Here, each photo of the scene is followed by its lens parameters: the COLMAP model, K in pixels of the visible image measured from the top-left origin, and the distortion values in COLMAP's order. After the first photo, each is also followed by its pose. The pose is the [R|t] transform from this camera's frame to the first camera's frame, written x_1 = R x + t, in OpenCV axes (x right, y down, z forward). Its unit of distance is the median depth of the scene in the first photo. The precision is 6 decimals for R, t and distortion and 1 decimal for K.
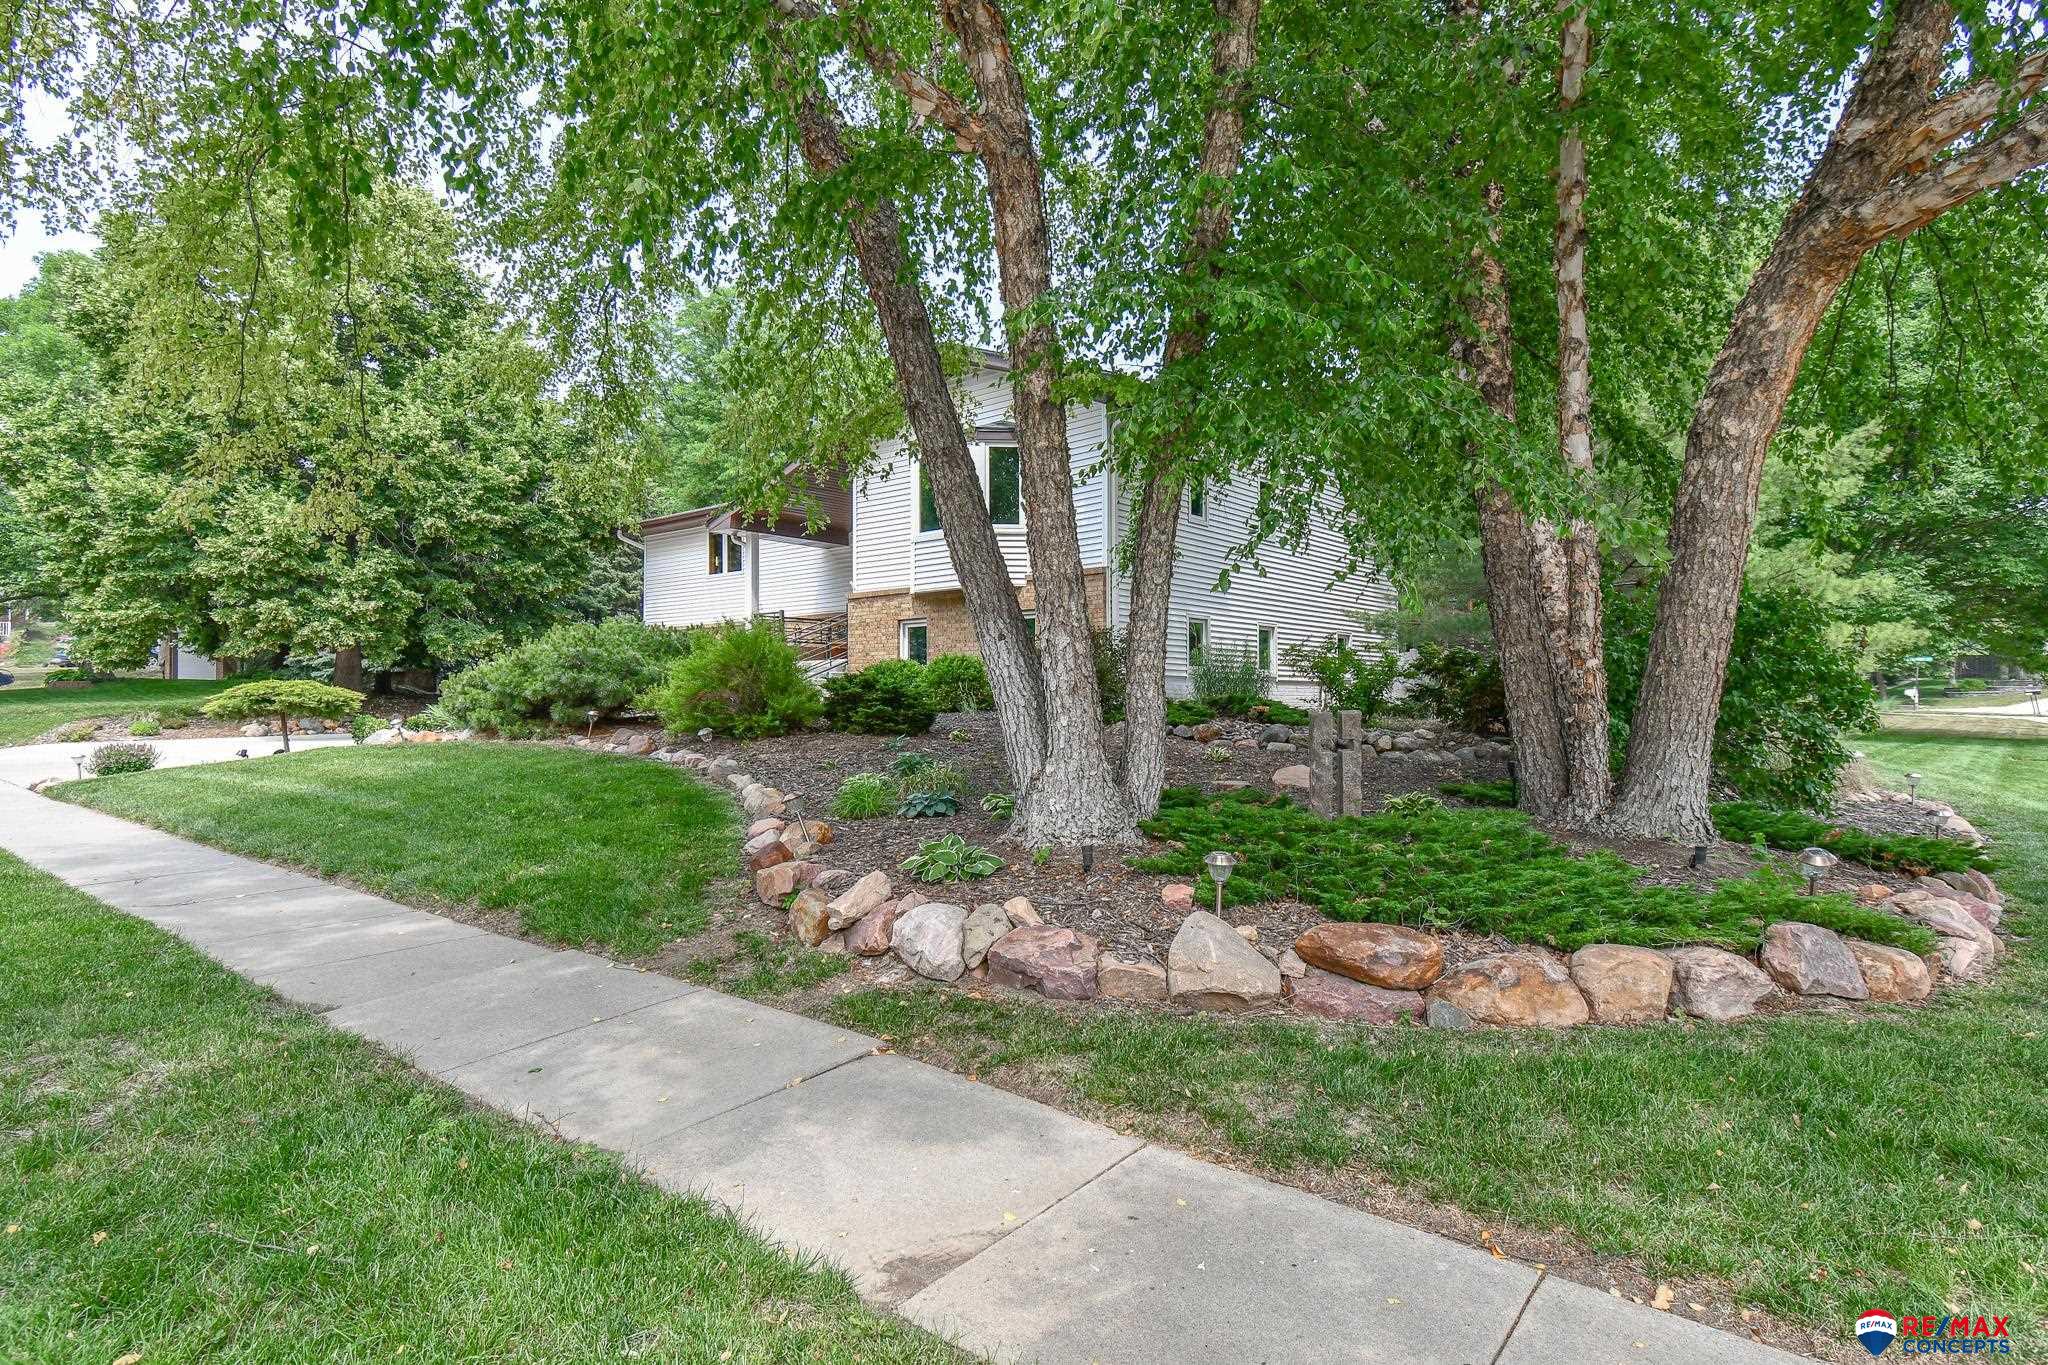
lens RADIAL K [[1073.3, 0, 1073.6], [0, 1073.3, 705.8], [0, 0, 1]] dist [0.014732, 0.000814]
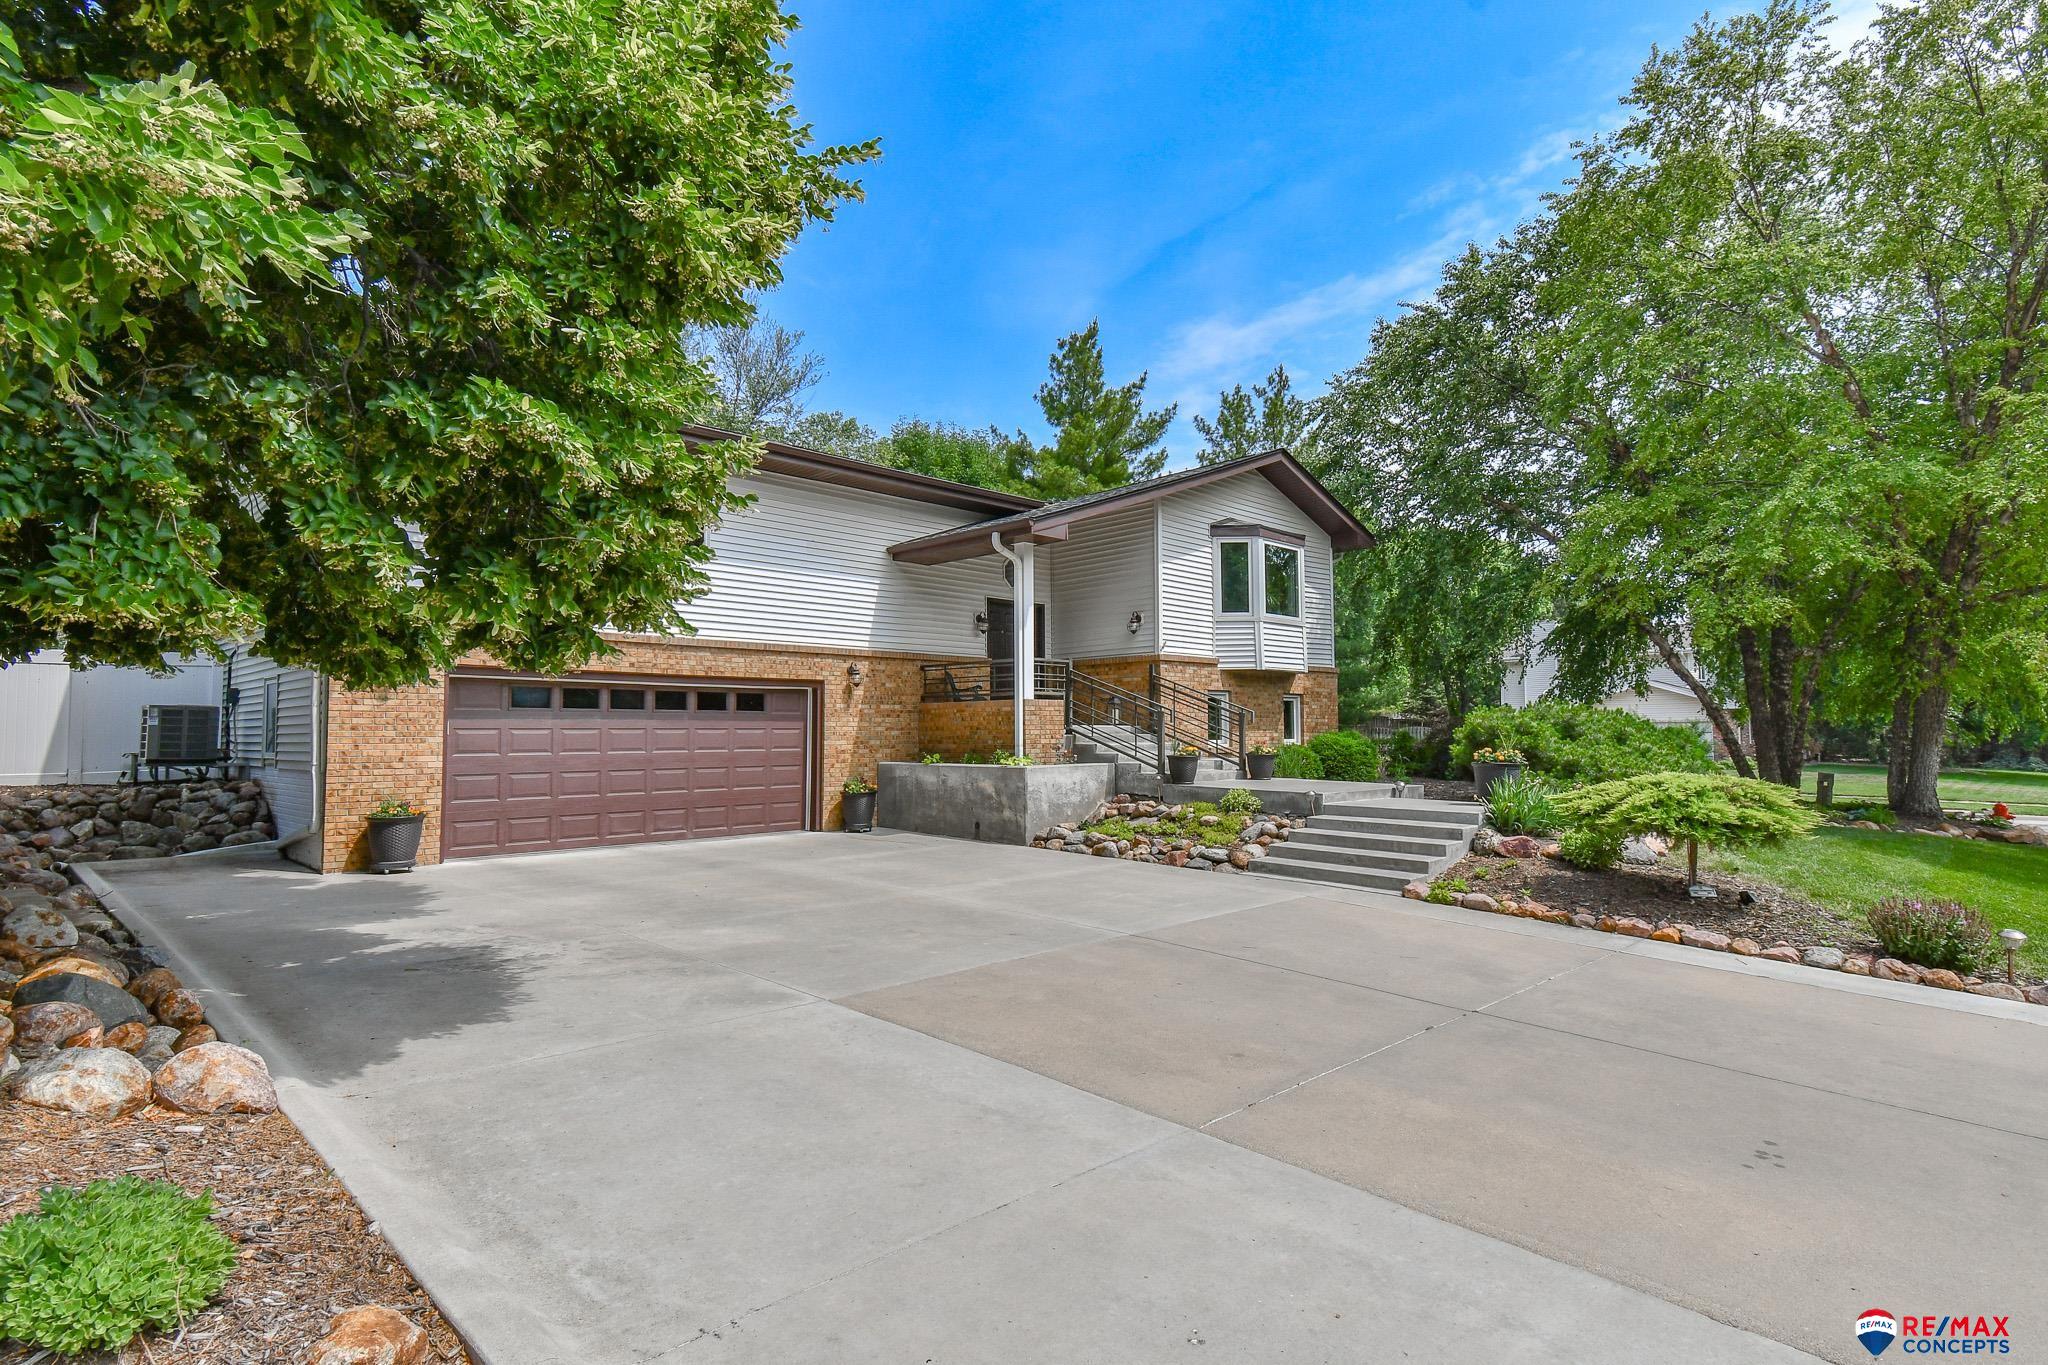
lens RADIAL K [[1022.2, 0, 1025.3], [0, 1022.2, 690.7], [0, 0, 1]] dist [0.029415, 0.000716]
pose [[0.124565, 0.050171, 0.990942, -0.952043], [0.006138, 0.998663, -0.051334, -0.028015], [-0.992193, 0.012477, 0.124090, 0.903357]]
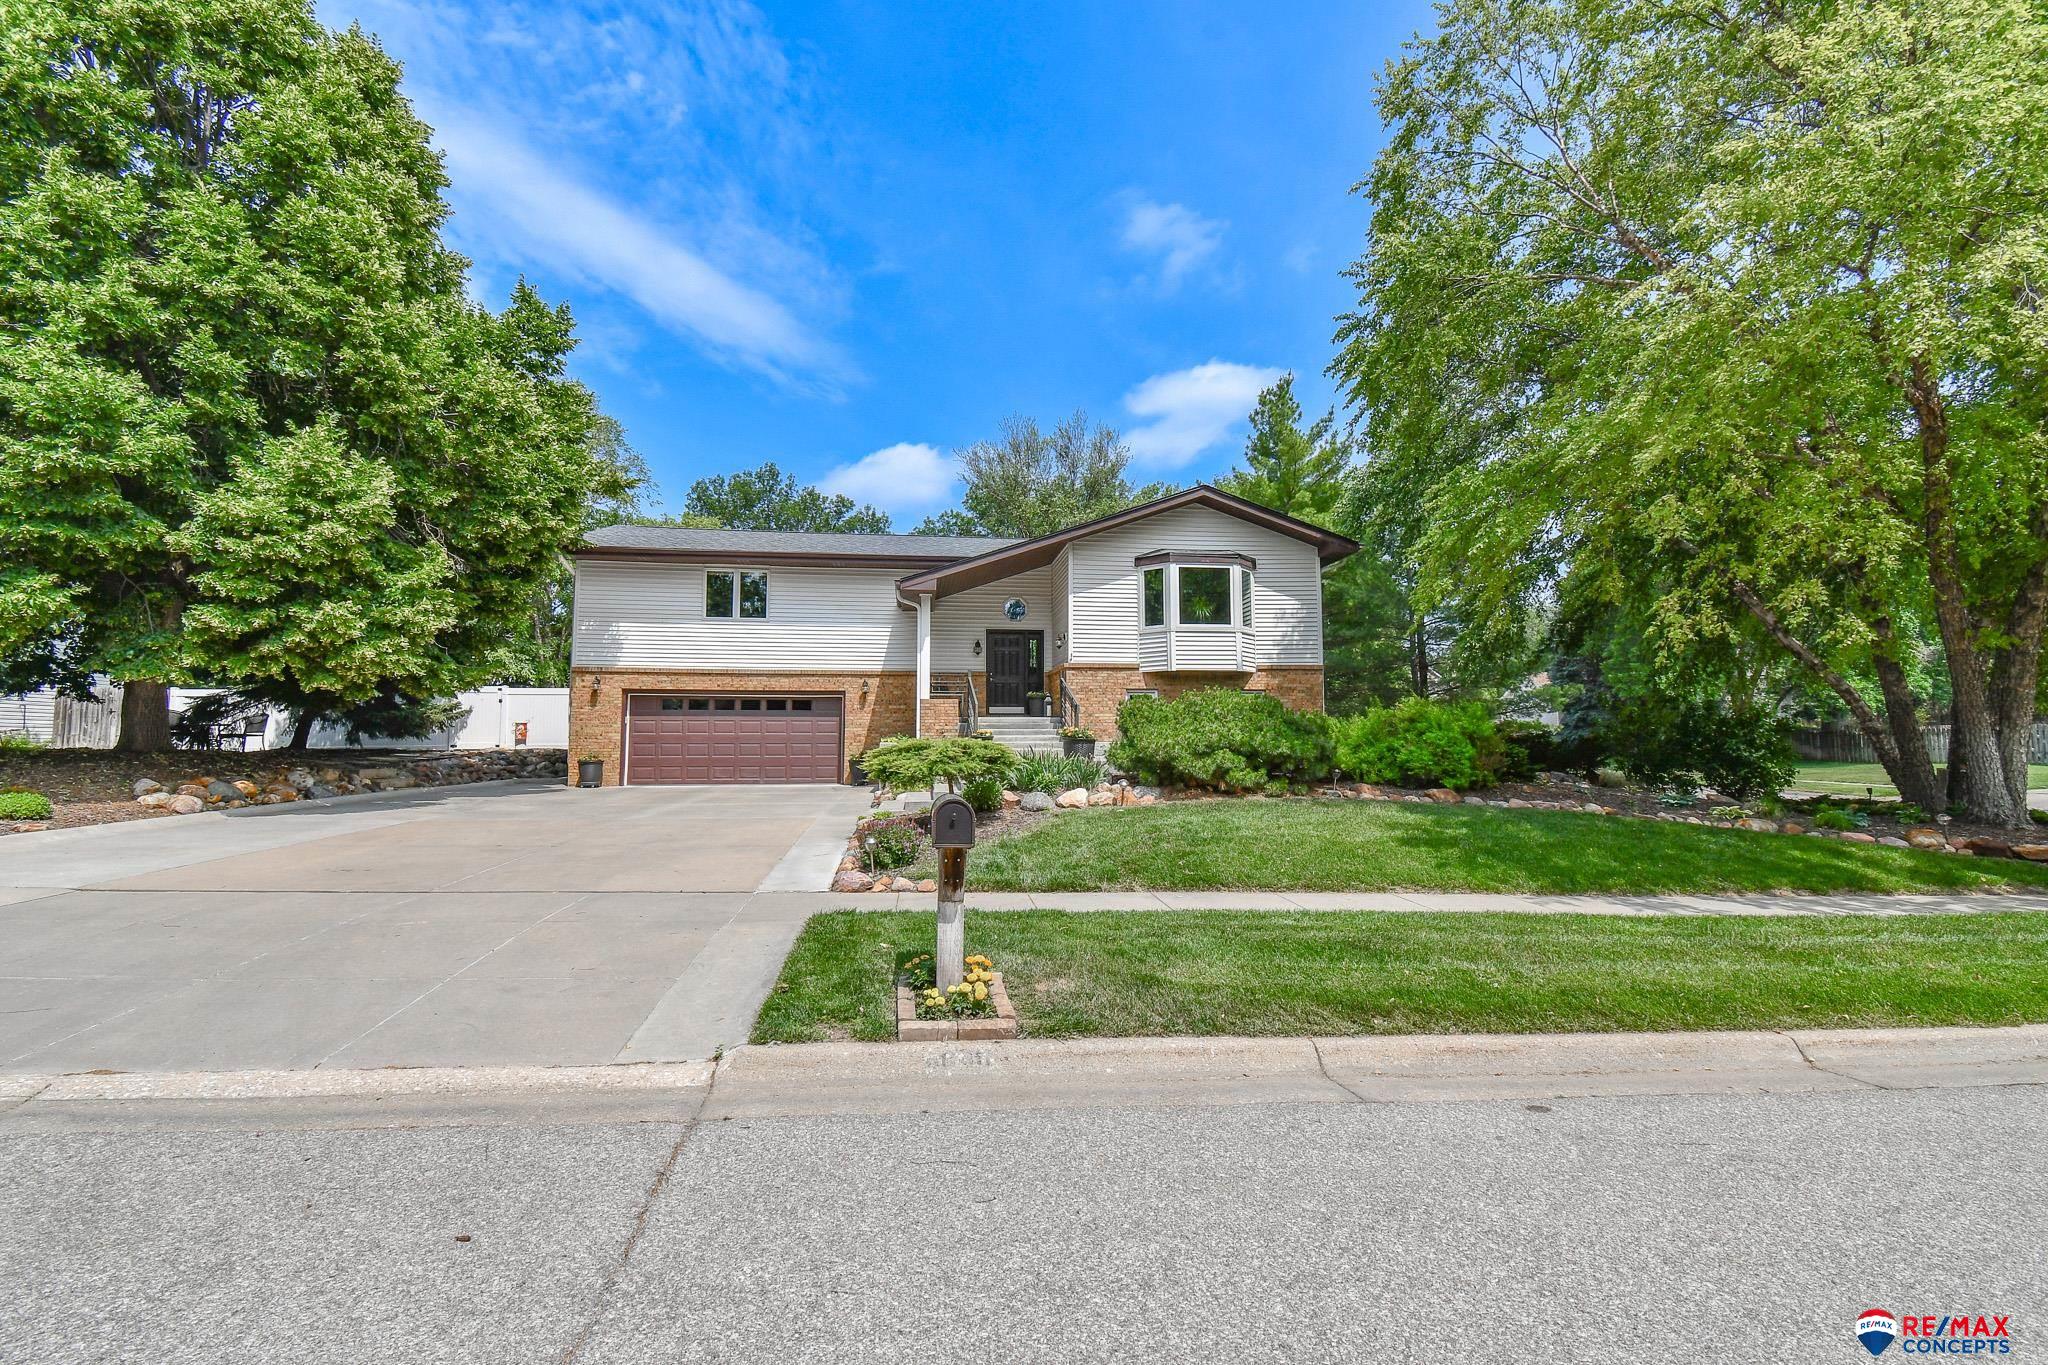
lens RADIAL K [[883.7, 0, 1034.6], [0, 883.7, 688.0], [0, 0, 1]] dist [0.032995, -0.018123]
pose [[0.708780, 0.053186, 0.703422, -0.820762], [-0.003971, 0.997439, -0.071417, -0.006713], [-0.705419, 0.047826, 0.707176, 0.305638]]
